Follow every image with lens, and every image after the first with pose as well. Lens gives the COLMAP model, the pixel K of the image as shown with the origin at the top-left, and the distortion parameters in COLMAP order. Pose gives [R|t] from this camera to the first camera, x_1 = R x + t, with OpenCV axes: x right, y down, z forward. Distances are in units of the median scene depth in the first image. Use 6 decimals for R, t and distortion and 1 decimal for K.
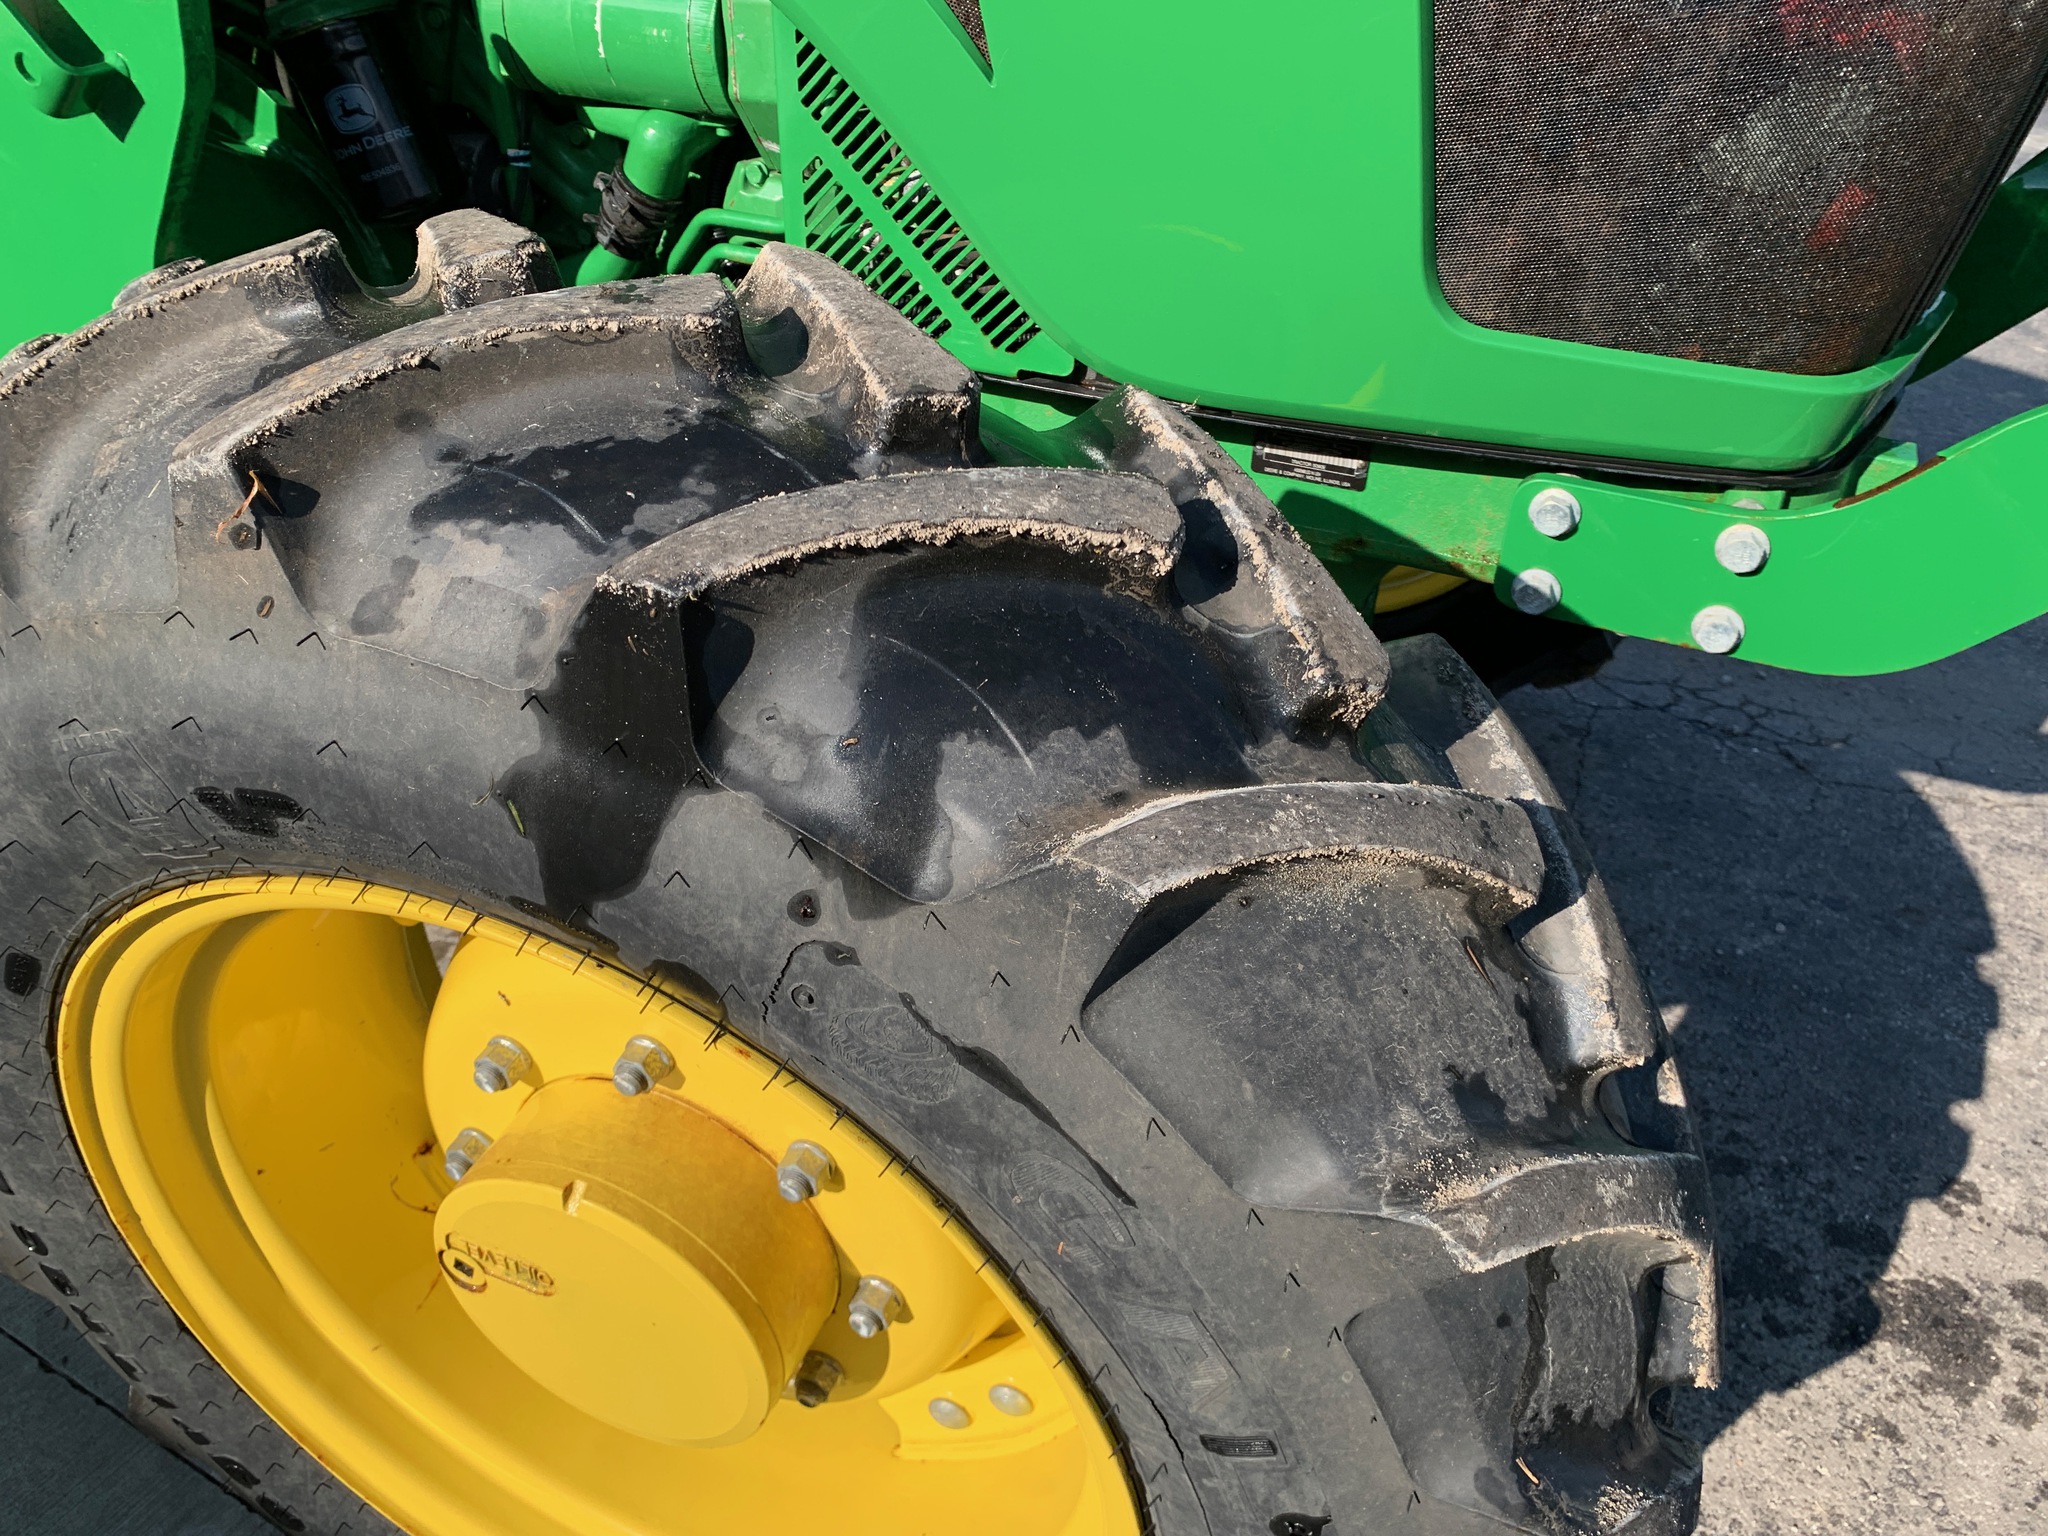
lens RADIAL K [[1574.8, 0, 1024.0], [0, 1574.8, 768.0], [0, 0, 1]] dist [0.007612, 0.003275]
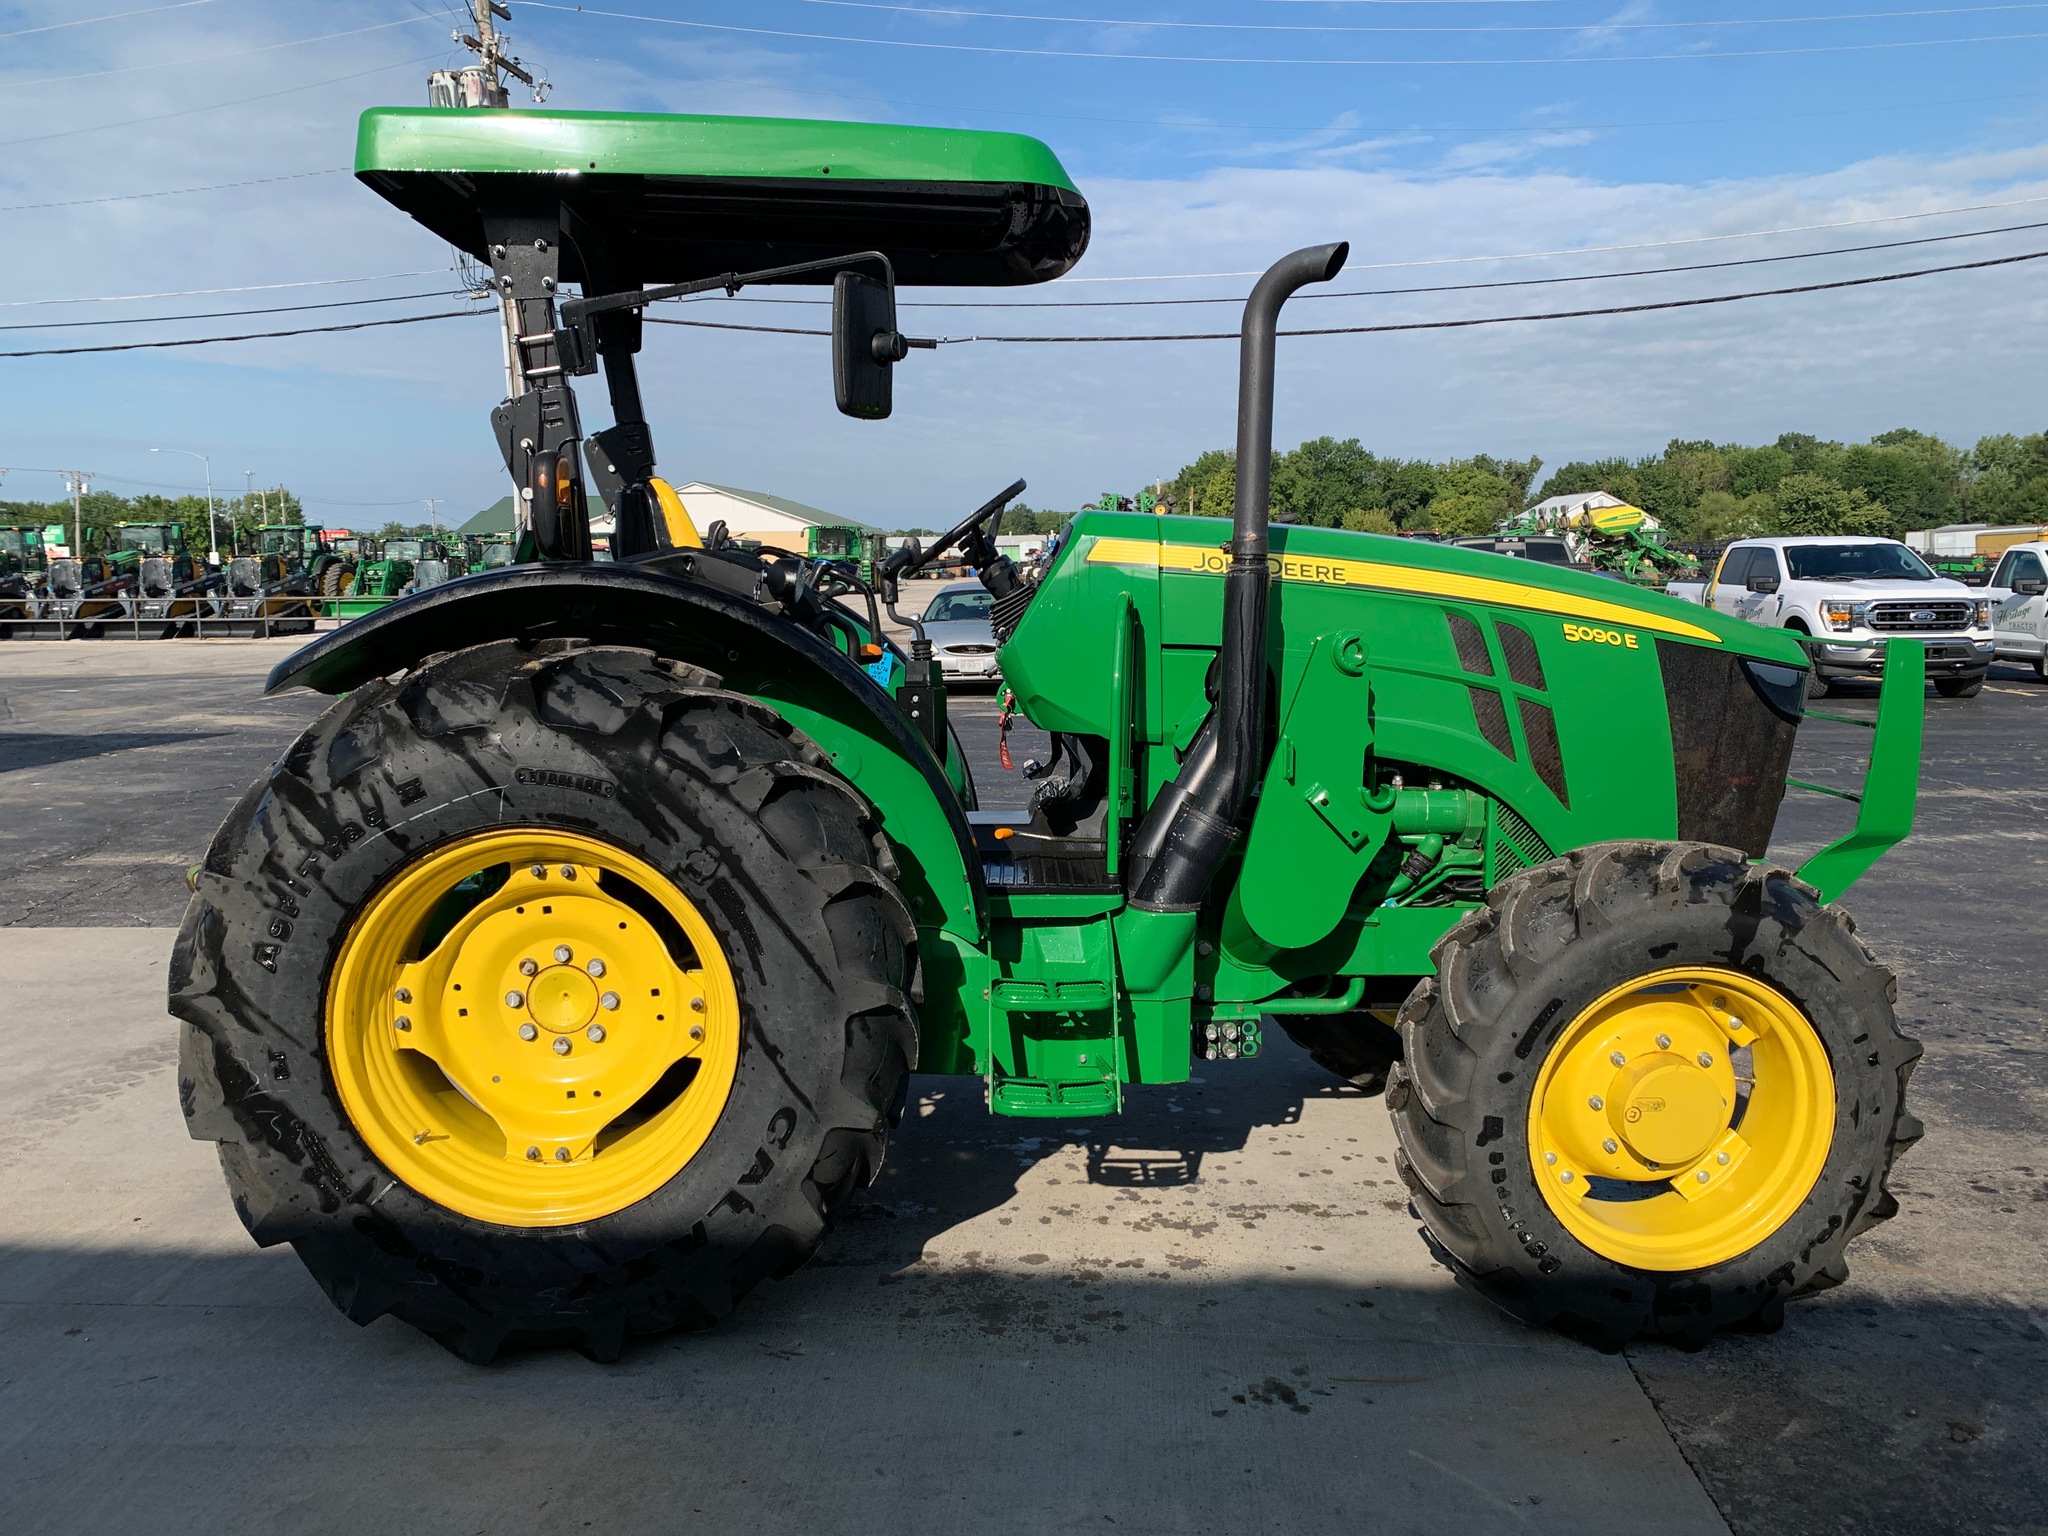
lens RADIAL K [[1560.5, 0, 1012.4], [0, 1560.5, 716.1], [0, 0, 1]] dist [0.063883, -0.128214]
pose [[0.900900, -0.066622, 0.428883, -4.120732], [0.262394, 0.870723, -0.415921, 0.847636], [-0.345729, 0.487239, 0.801916, -2.442206]]
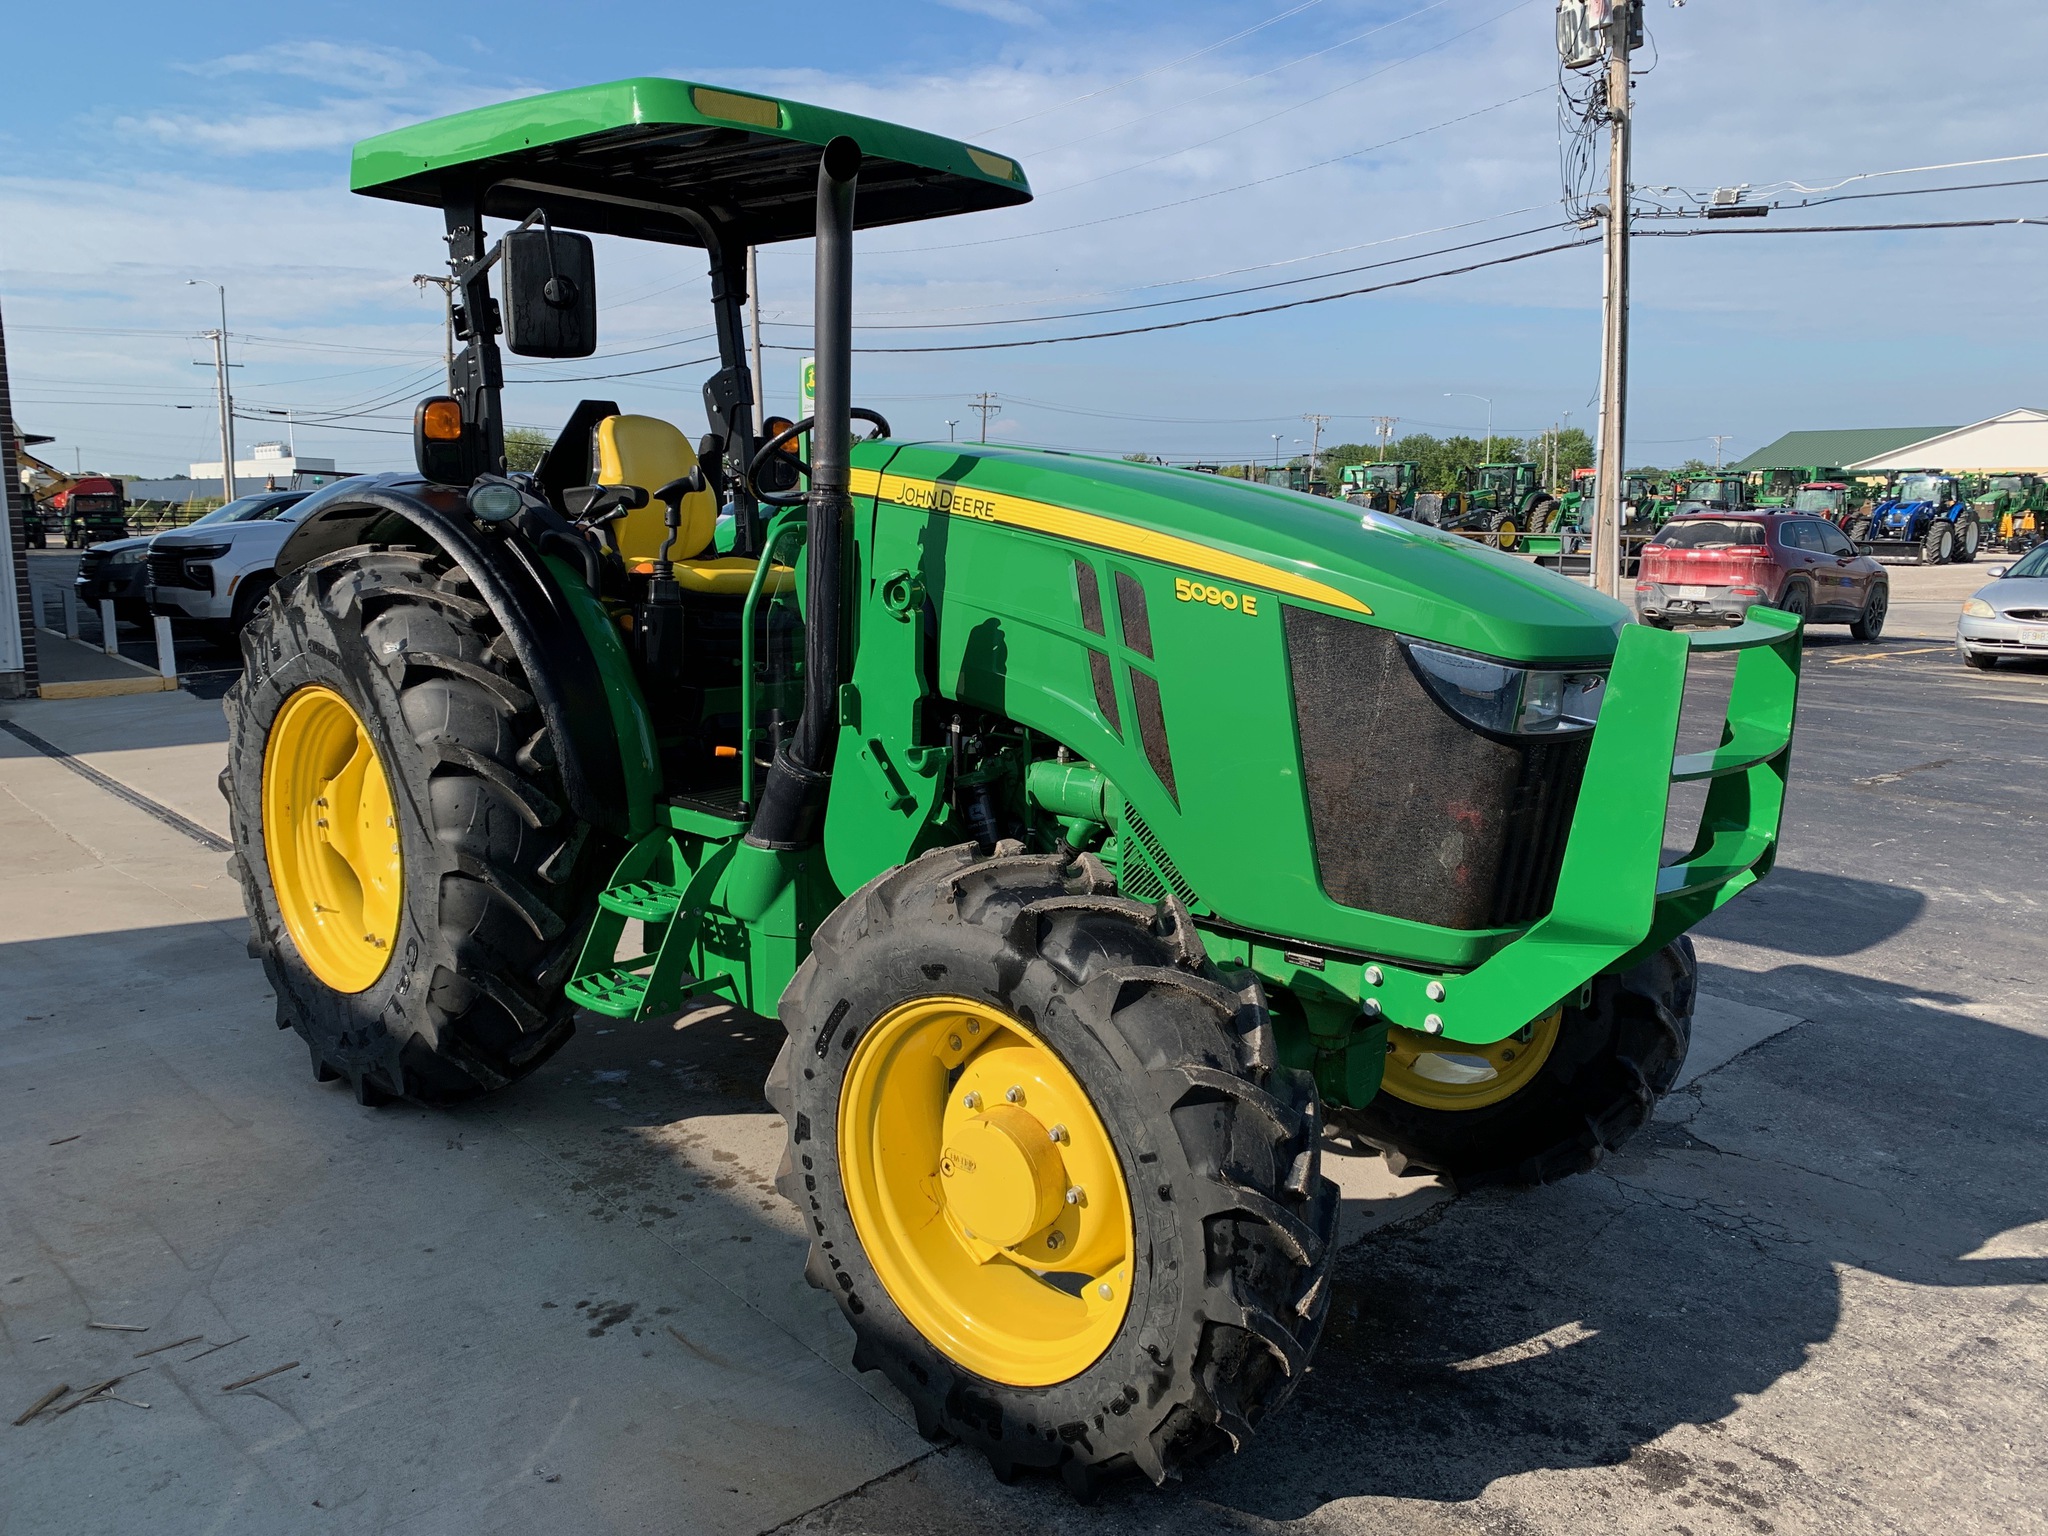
lens RADIAL K [[1560.5, 0, 1012.4], [0, 1560.5, 716.1], [0, 0, 1]] dist [0.063883, -0.128214]
pose [[0.946950, 0.035367, -0.319430, 0.905445], [-0.174173, 0.891782, -0.417598, 1.020148], [0.270093, 0.451080, 0.850633, -2.501888]]
